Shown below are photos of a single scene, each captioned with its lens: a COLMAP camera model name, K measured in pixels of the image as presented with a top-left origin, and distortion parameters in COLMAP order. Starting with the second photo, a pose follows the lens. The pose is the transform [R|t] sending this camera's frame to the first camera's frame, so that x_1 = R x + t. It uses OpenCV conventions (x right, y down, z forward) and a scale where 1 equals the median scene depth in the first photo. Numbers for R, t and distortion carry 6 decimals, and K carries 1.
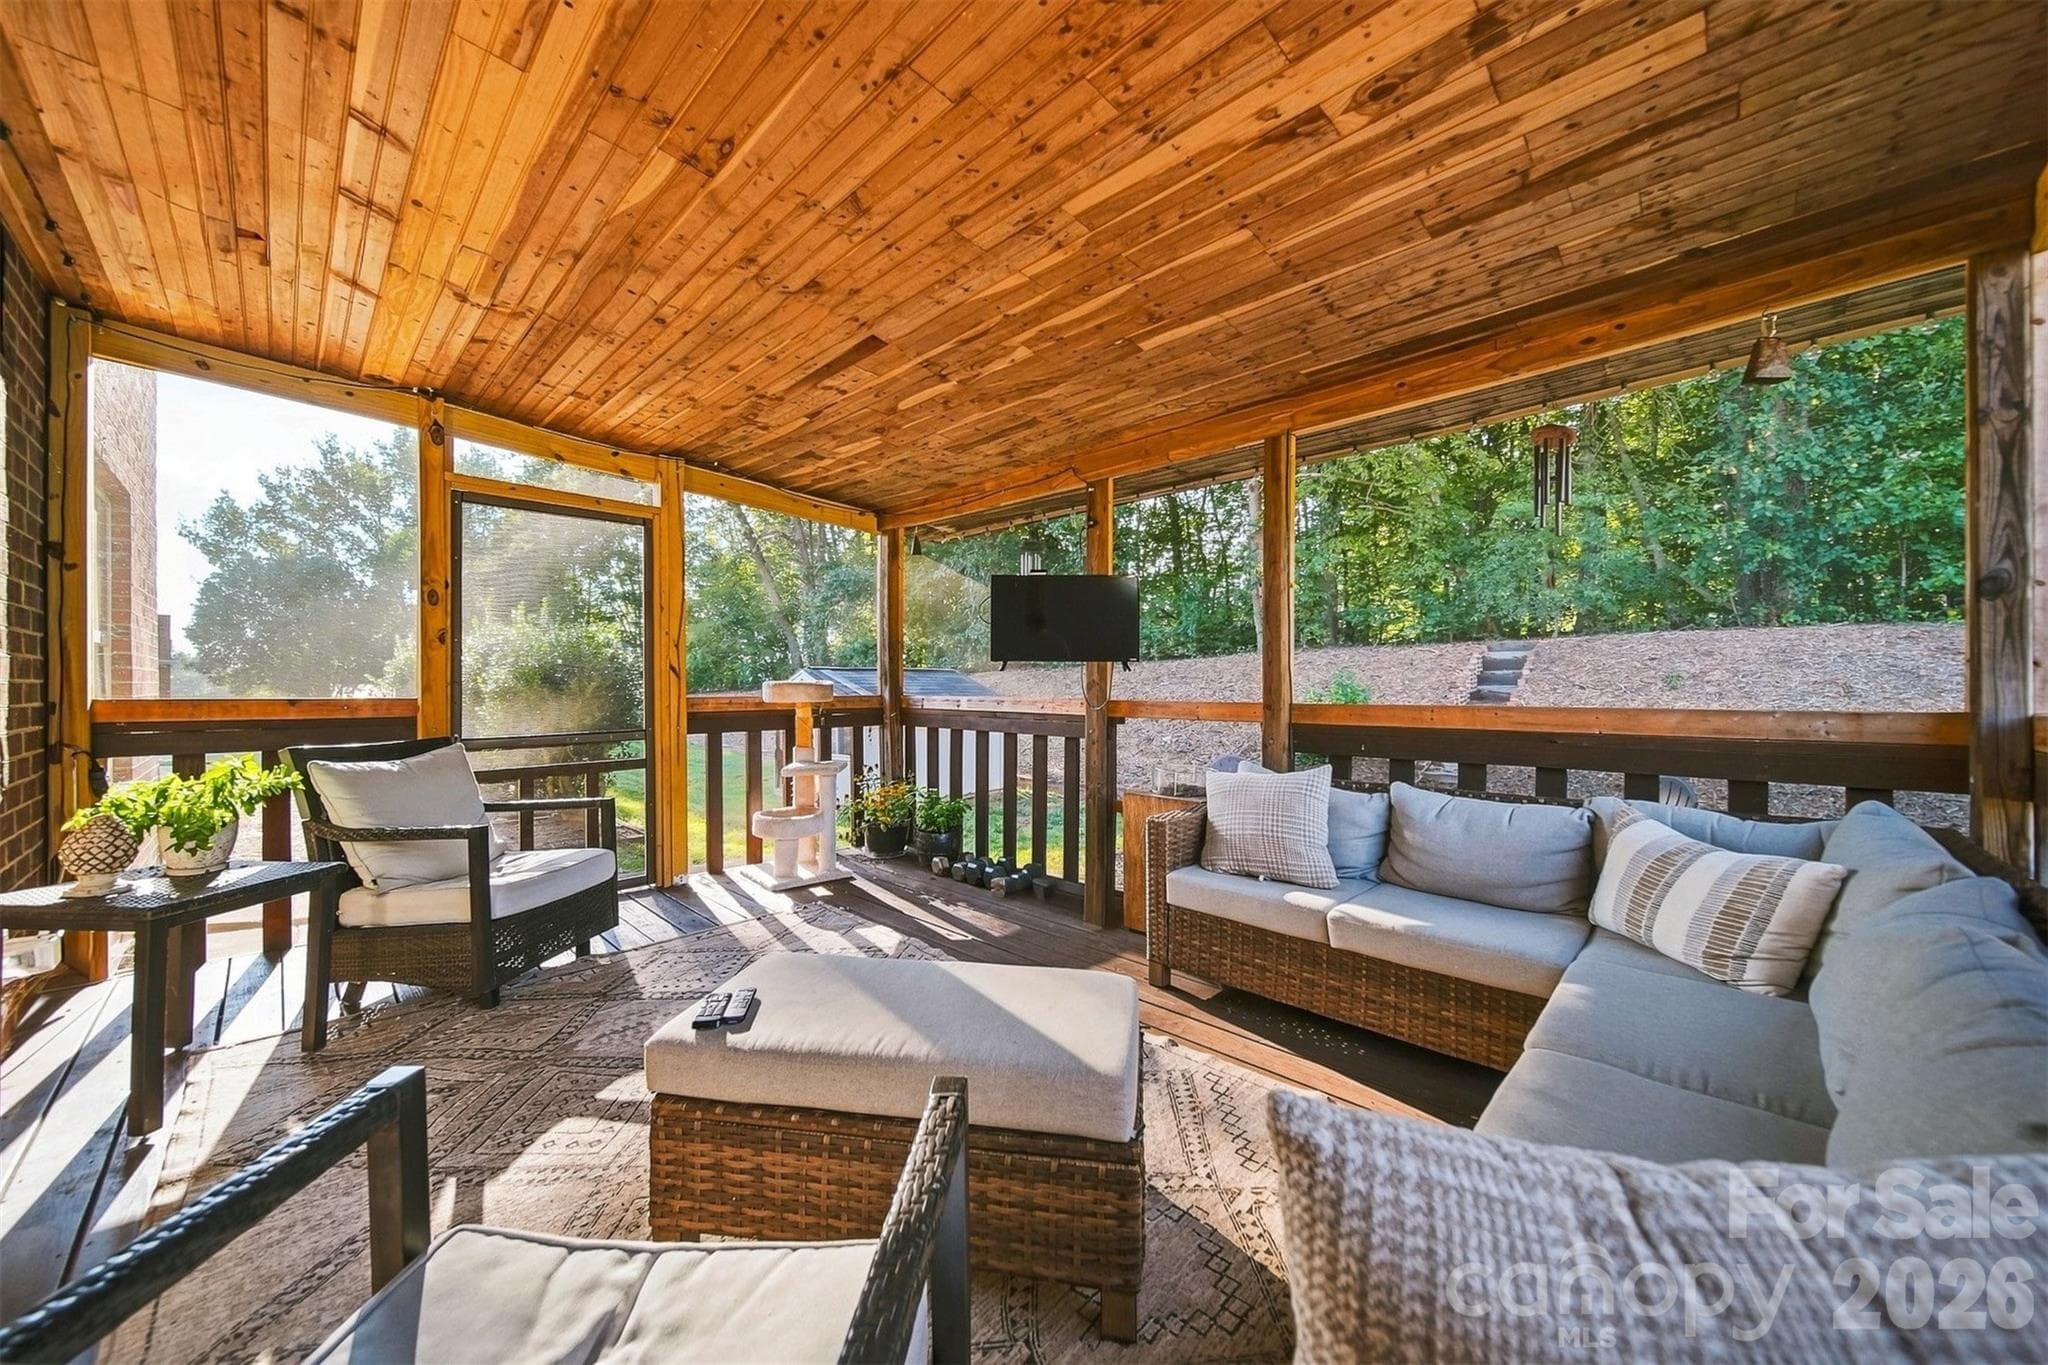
lens RADIAL K [[732.2, 0, 1018.1], [0, 732.2, 674.2], [0, 0, 1]] dist [-0.000004, -0.000012]
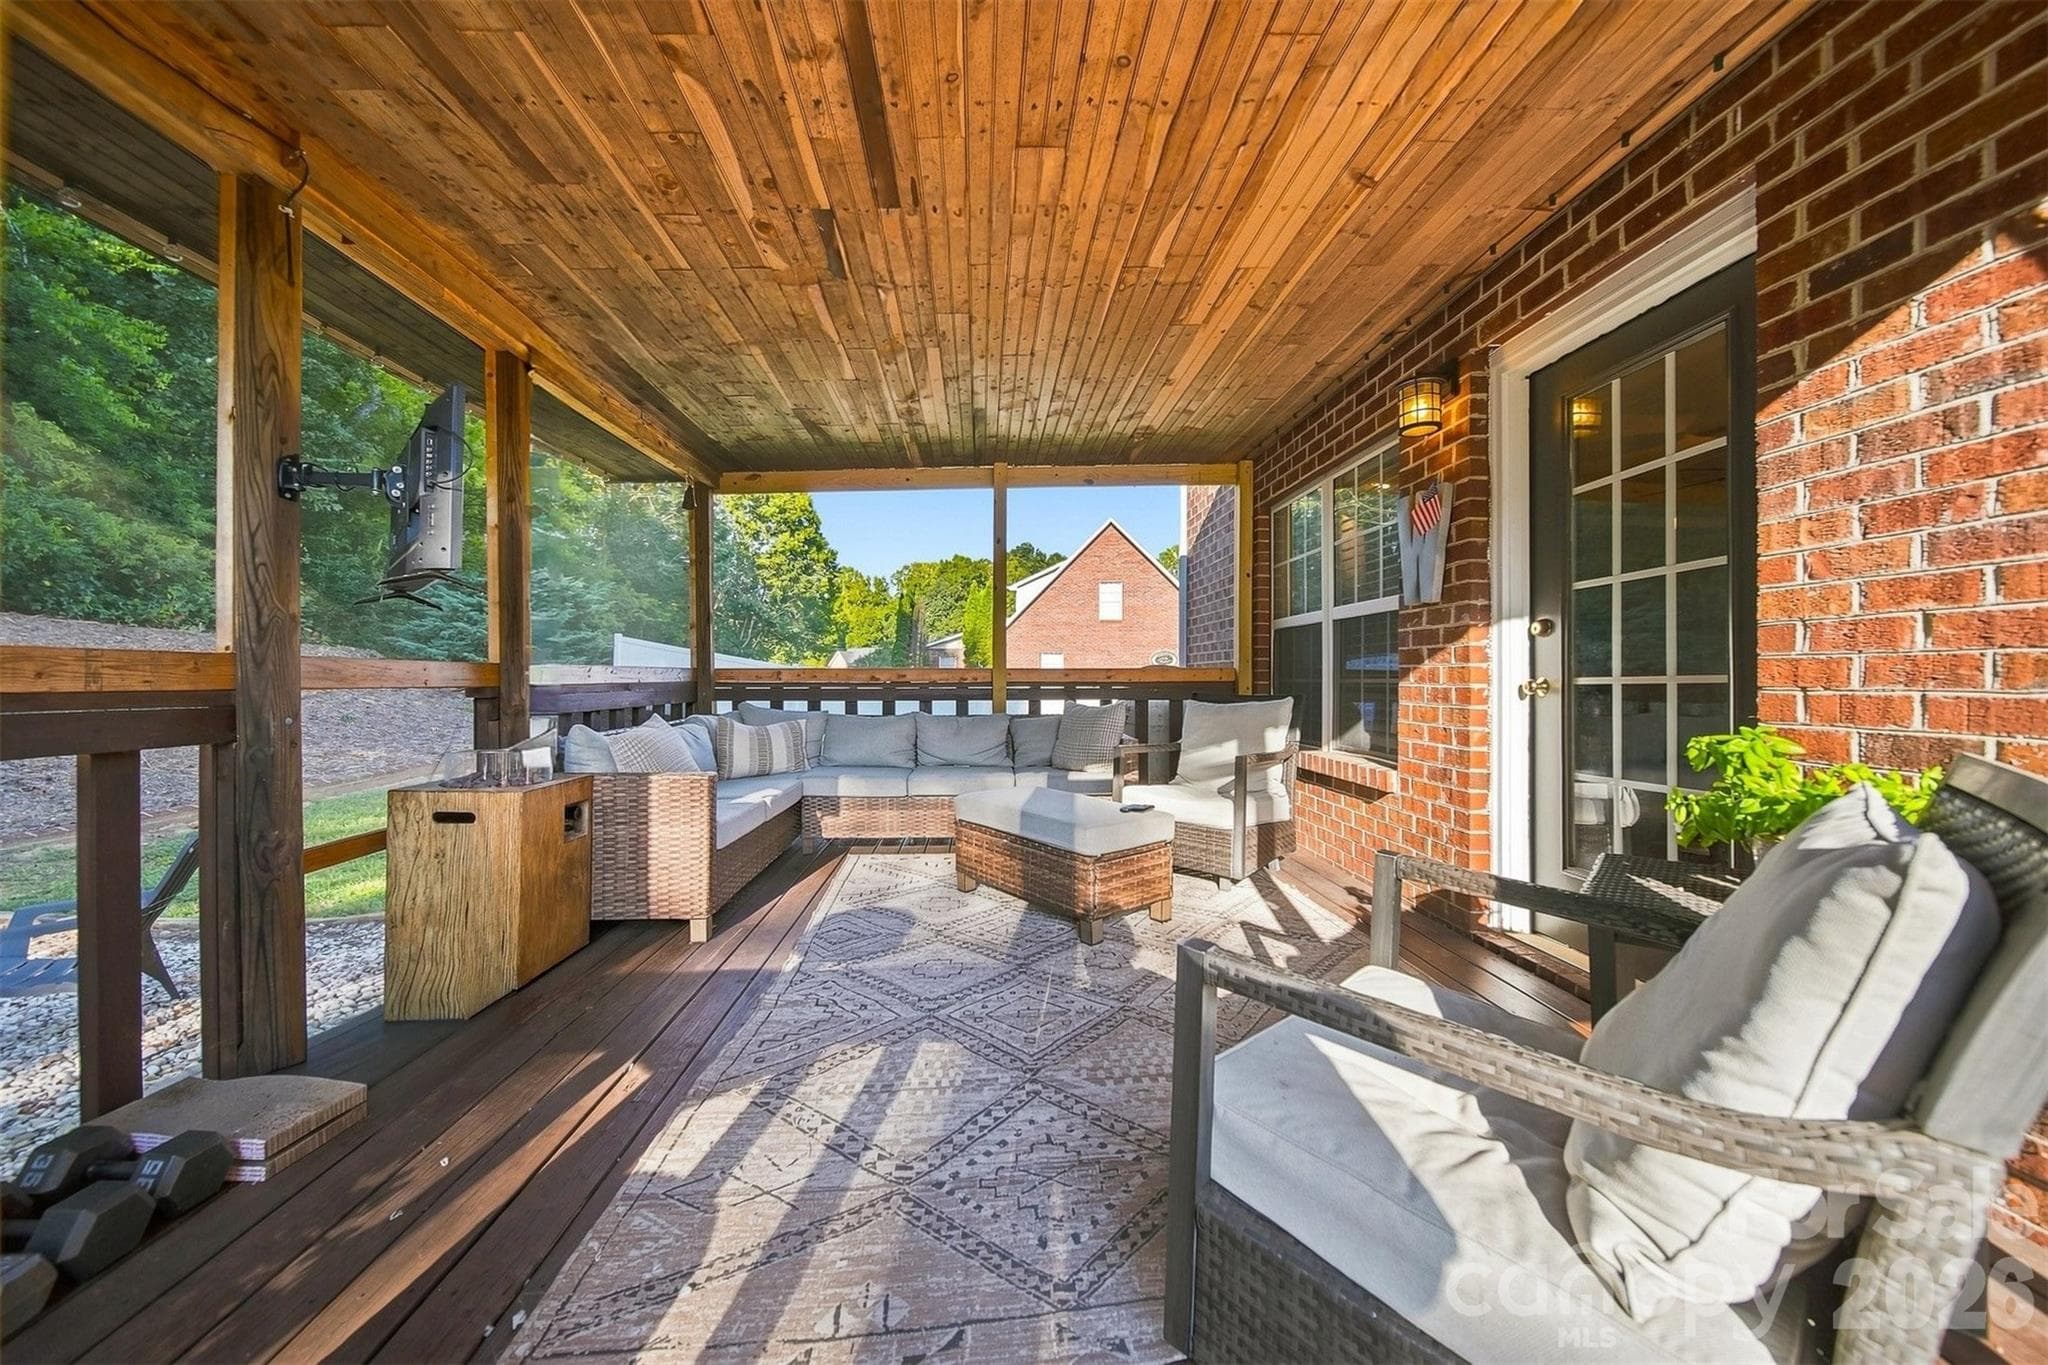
lens RADIAL K [[732.2, 0, 1018.1], [0, 732.2, 674.2], [0, 0, 1]] dist [-0.000004, -0.000012]
pose [[-0.742439, 0.013150, 0.669784, -0.666520], [0.002695, 0.999858, -0.016644, 0.064813], [-0.669908, -0.010552, -0.742369, 1.208401]]
